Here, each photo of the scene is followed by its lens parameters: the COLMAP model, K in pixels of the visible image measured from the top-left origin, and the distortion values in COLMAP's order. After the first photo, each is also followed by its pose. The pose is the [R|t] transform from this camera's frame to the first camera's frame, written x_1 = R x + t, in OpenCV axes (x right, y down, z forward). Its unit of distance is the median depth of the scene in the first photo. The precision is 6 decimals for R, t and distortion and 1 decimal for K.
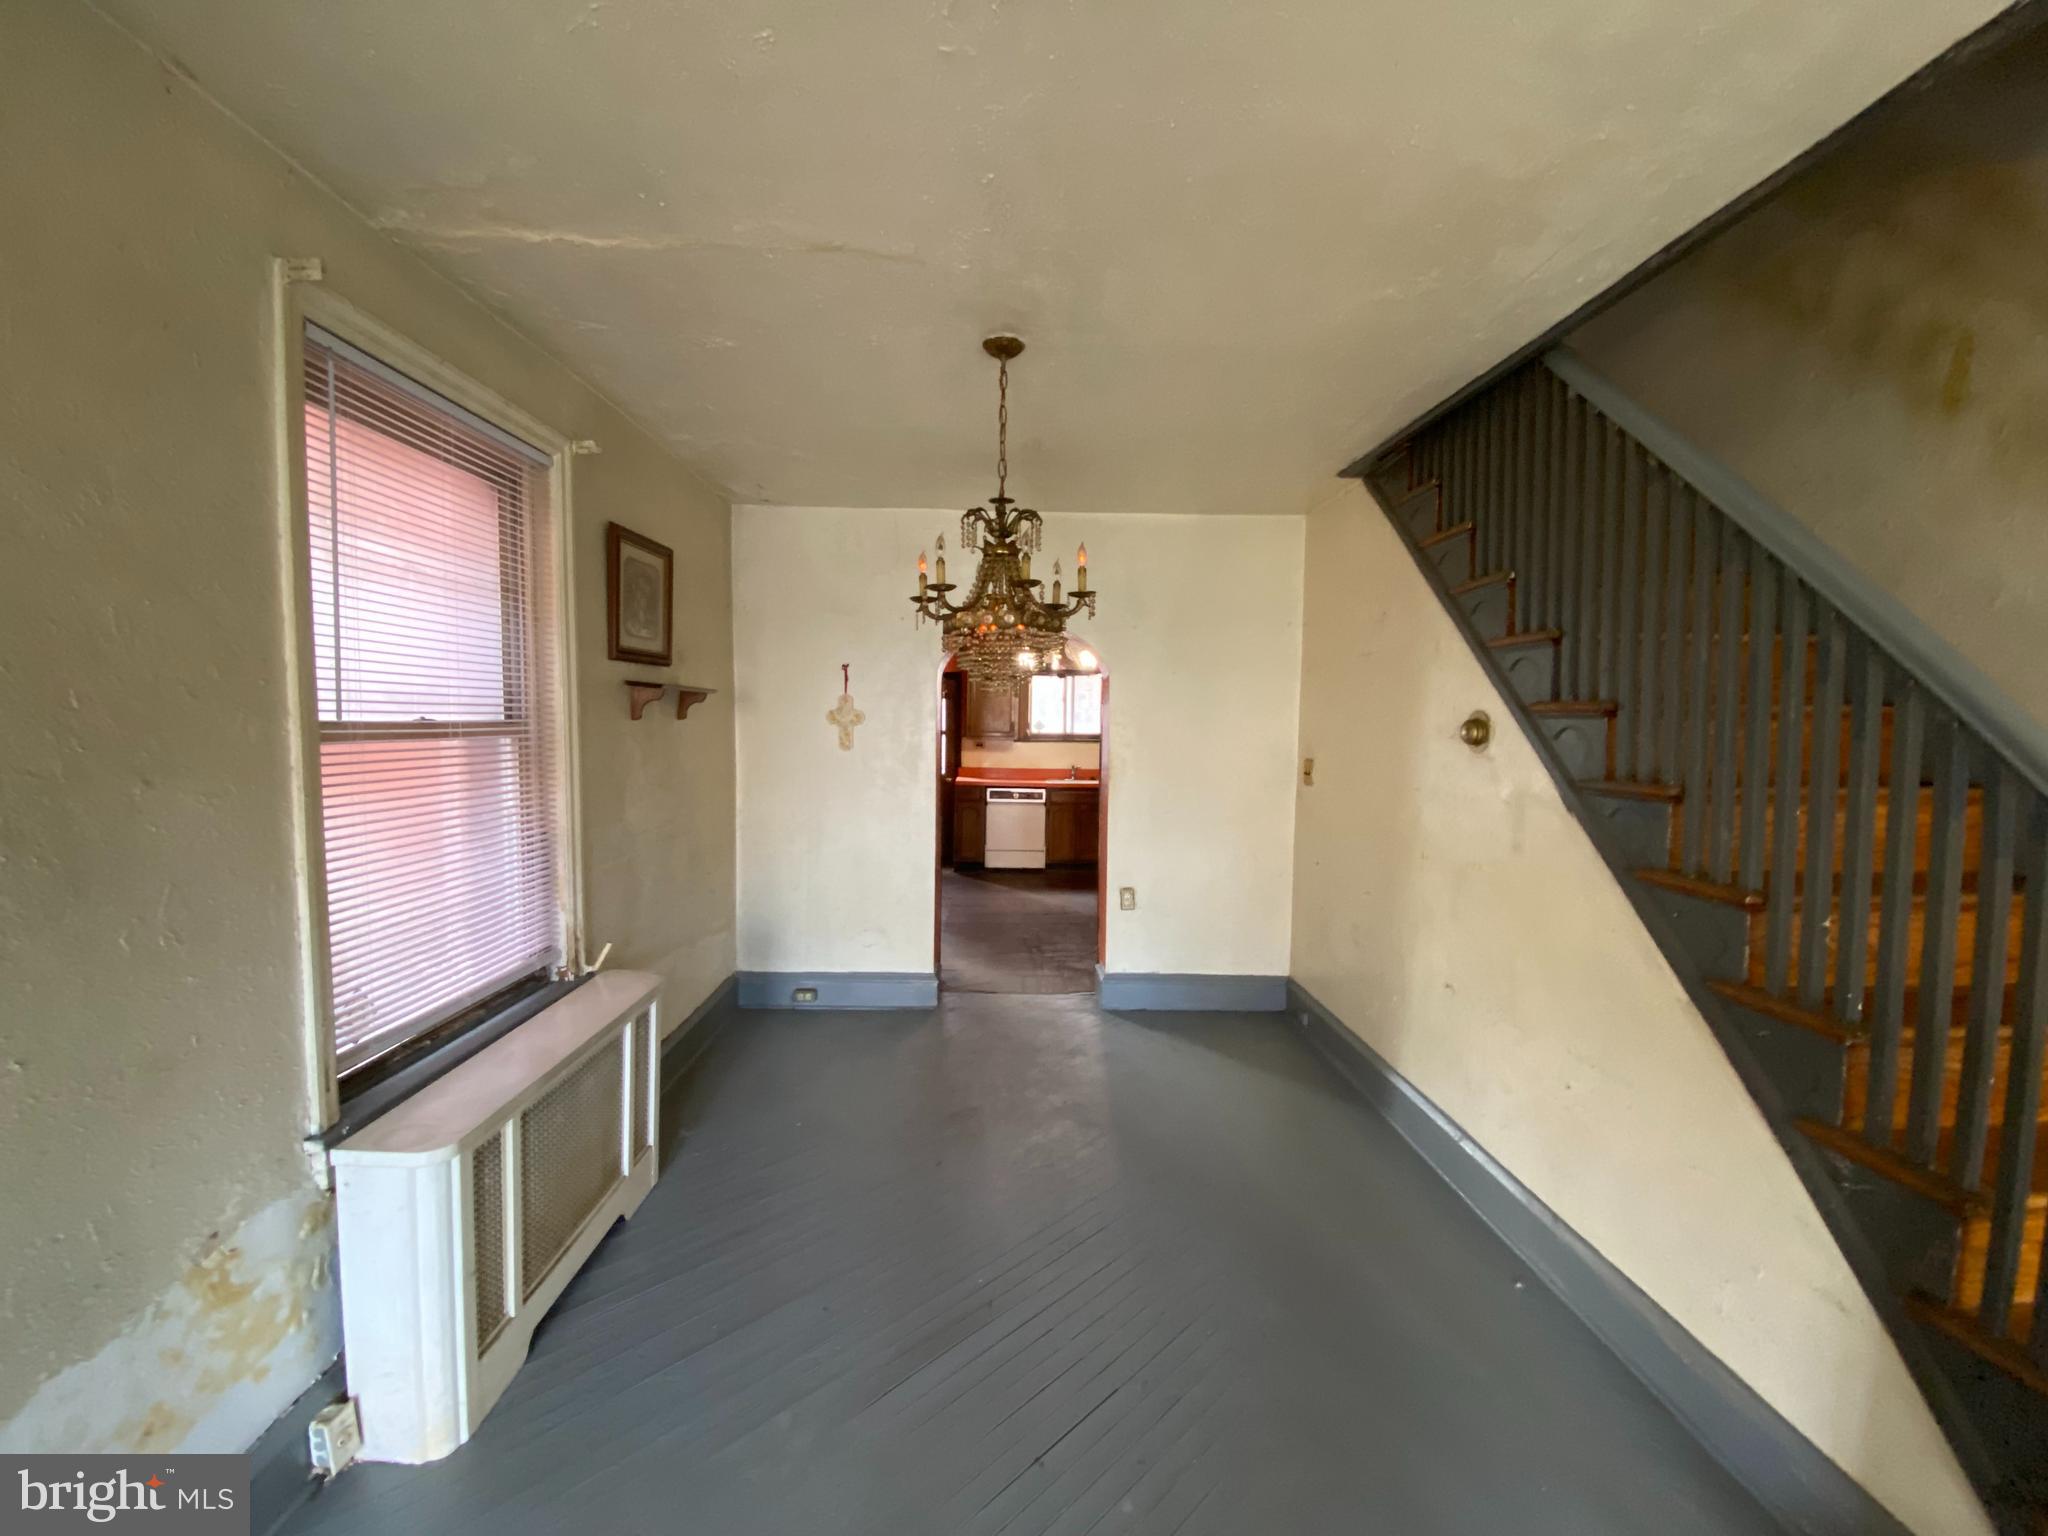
lens RADIAL K [[832.9, 0, 1015.1], [0, 832.9, 774.5], [0, 0, 1]] dist [0.027183, -0.023770]
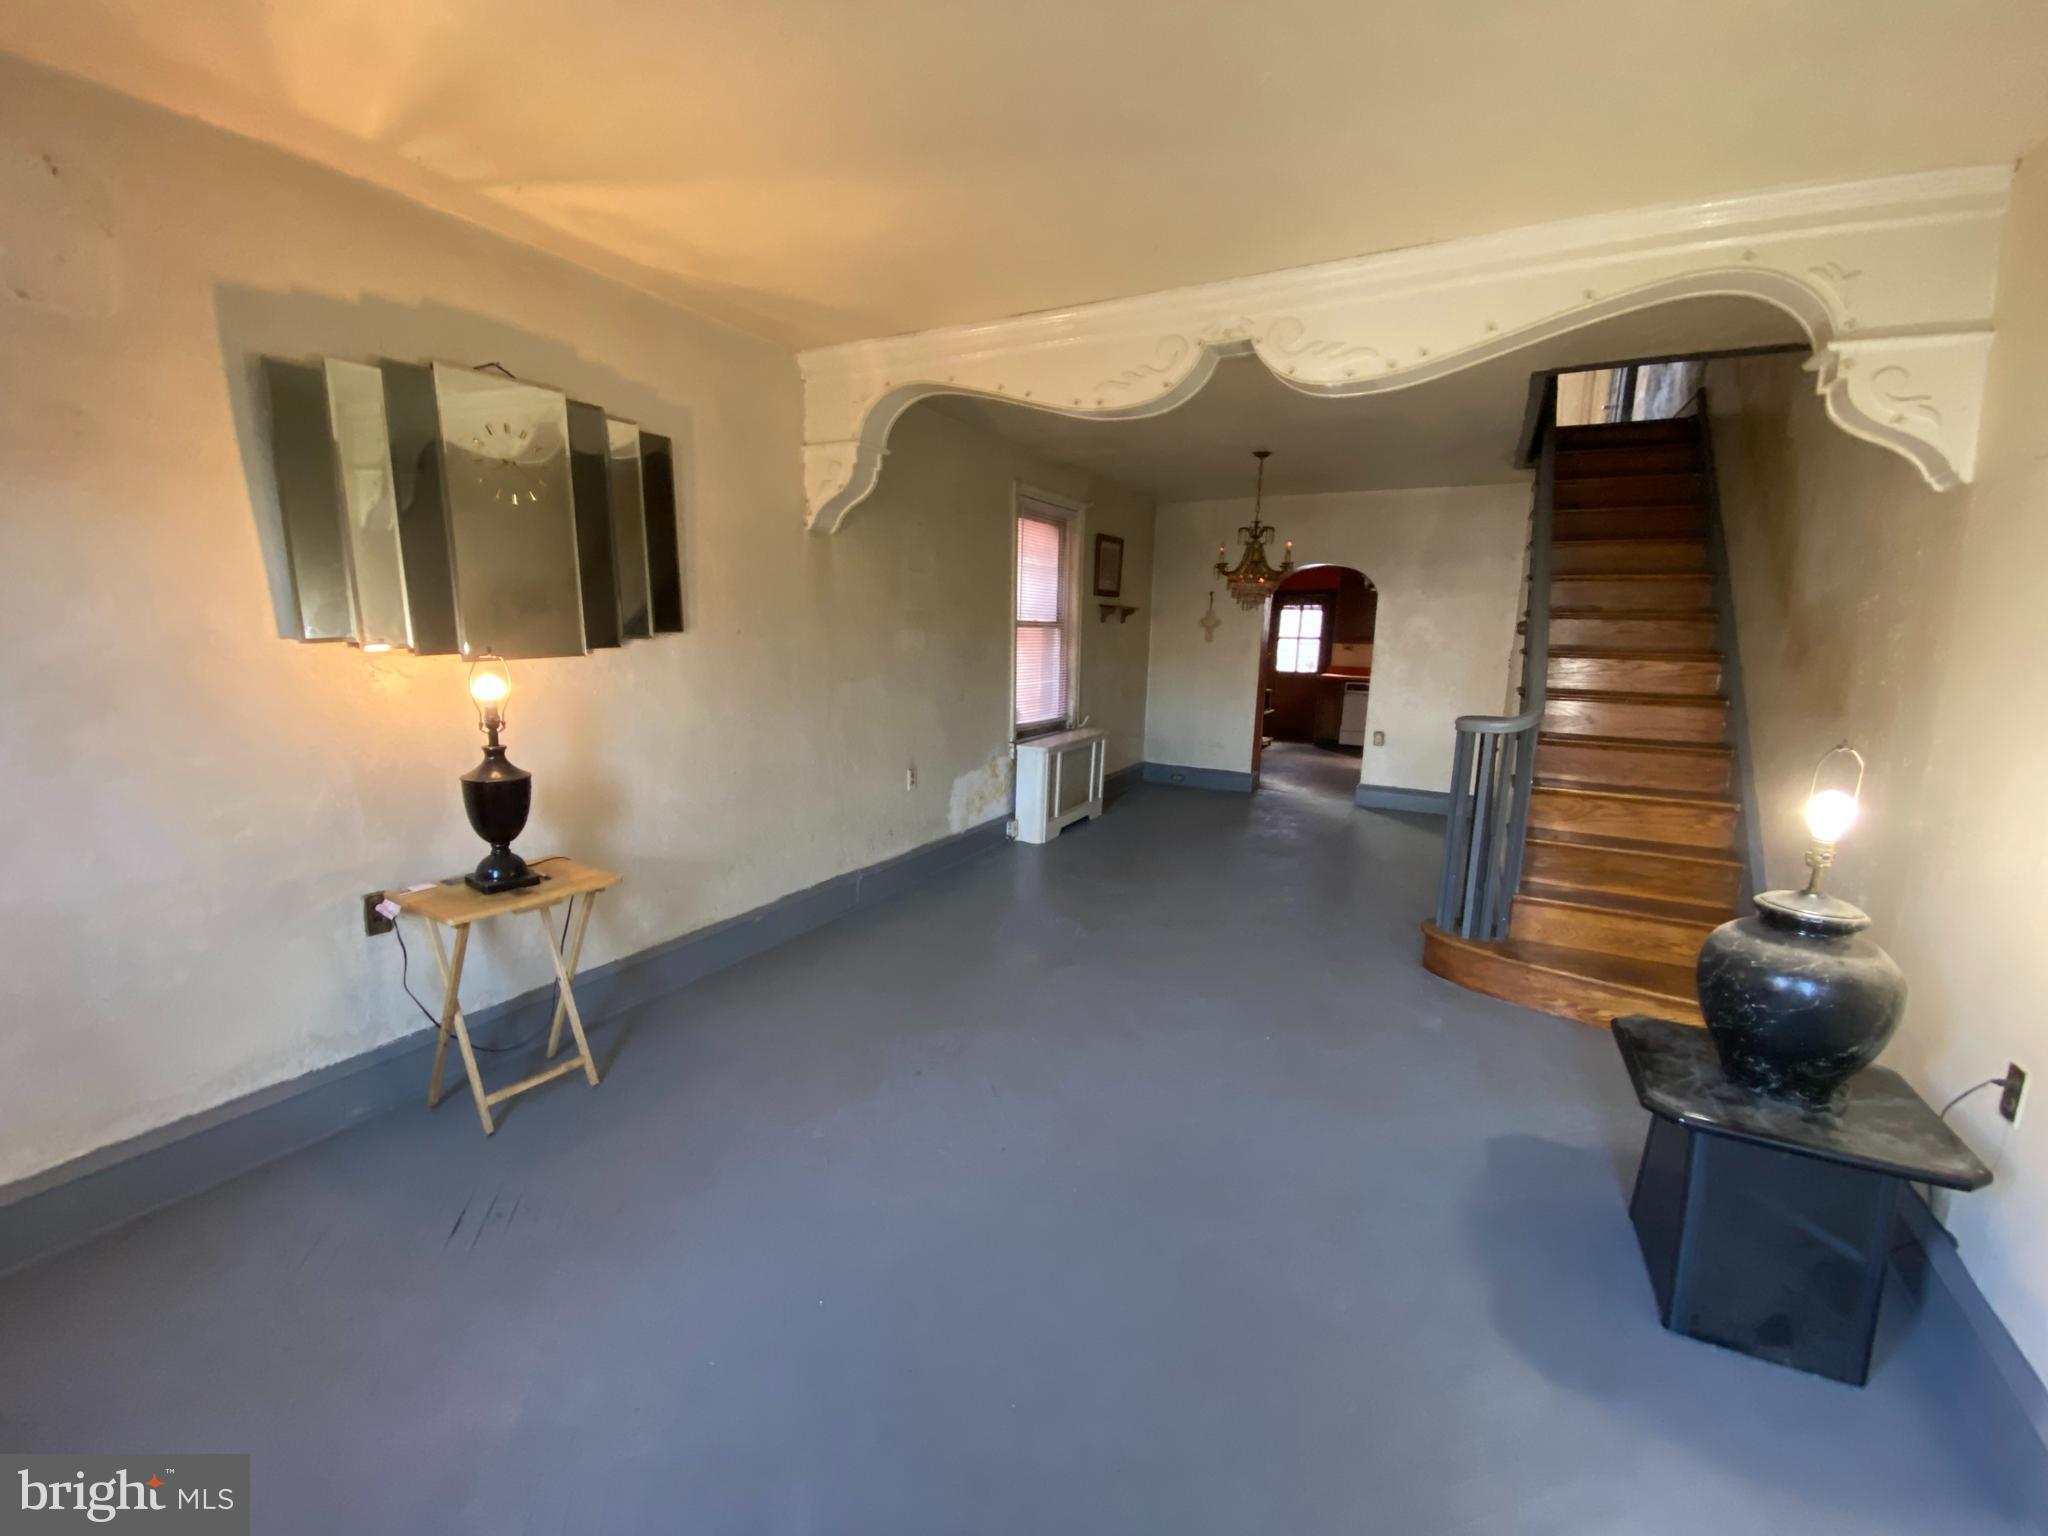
lens RADIAL K [[832.9, 0, 1015.1], [0, 832.9, 774.5], [0, 0, 1]] dist [0.027183, -0.023770]
pose [[0.867197, 0.091977, -0.489398, 0.460939], [-0.042322, 0.992851, 0.111603, 0.098251], [0.496164, -0.076069, 0.864890, -1.051127]]
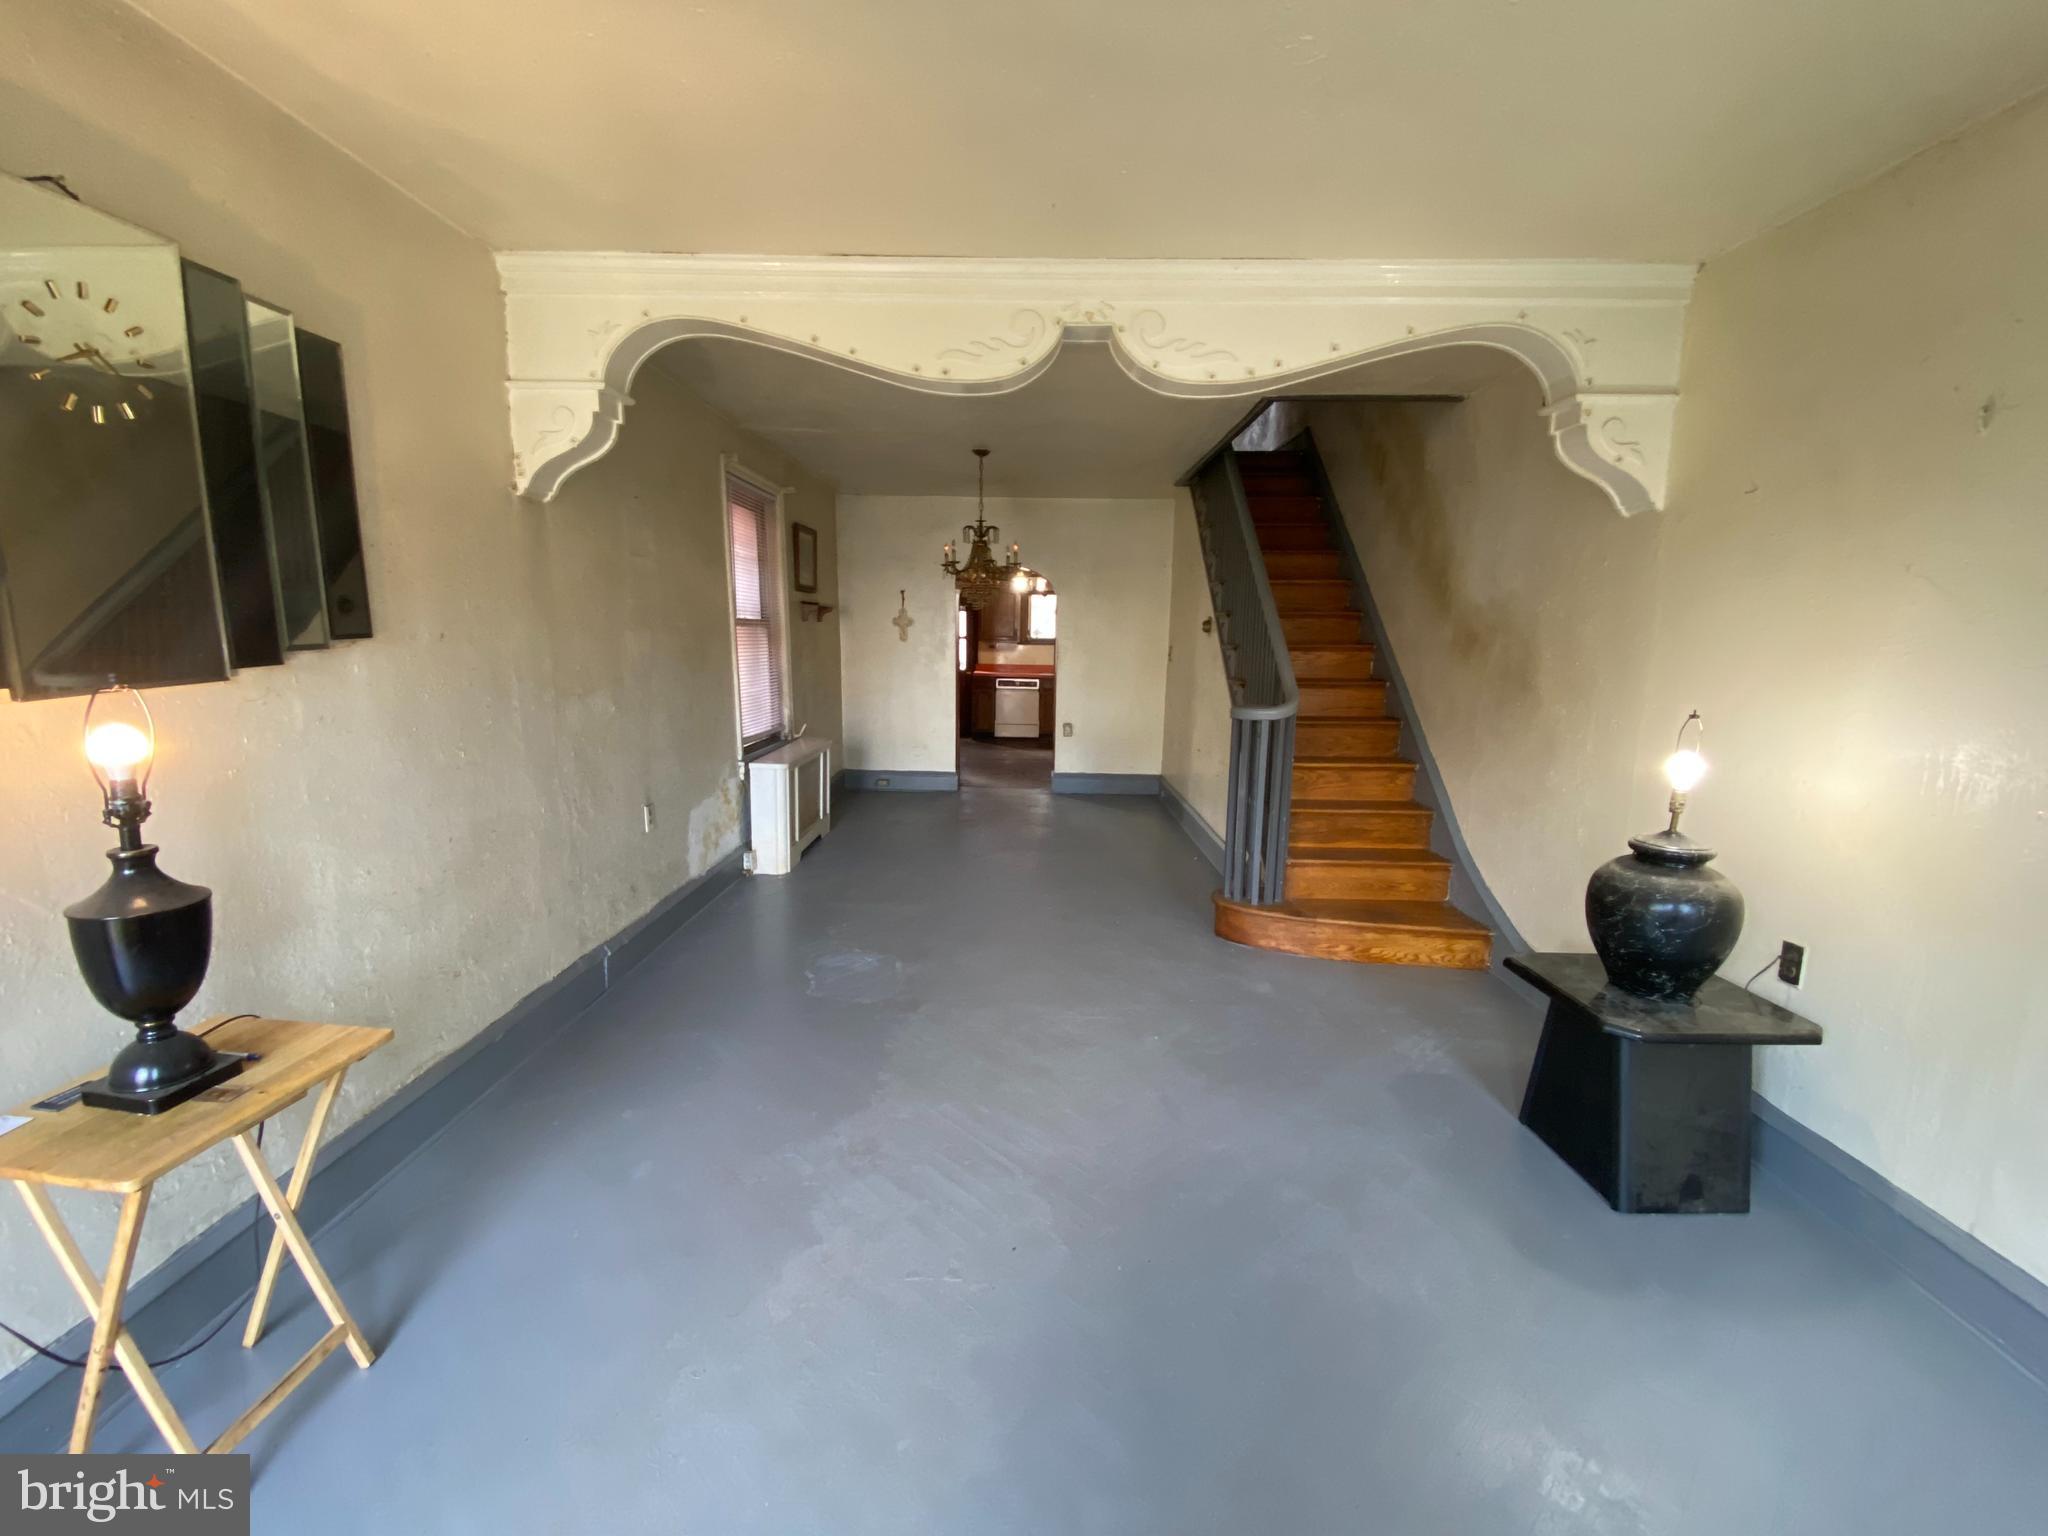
lens RADIAL K [[832.9, 0, 1015.1], [0, 832.9, 774.5], [0, 0, 1]] dist [0.027183, -0.023770]
pose [[0.999411, 0.004475, -0.034021, 0.122722], [-0.001010, 0.994867, 0.101184, 0.097333], [0.034299, -0.101090, 0.994286, -1.022429]]
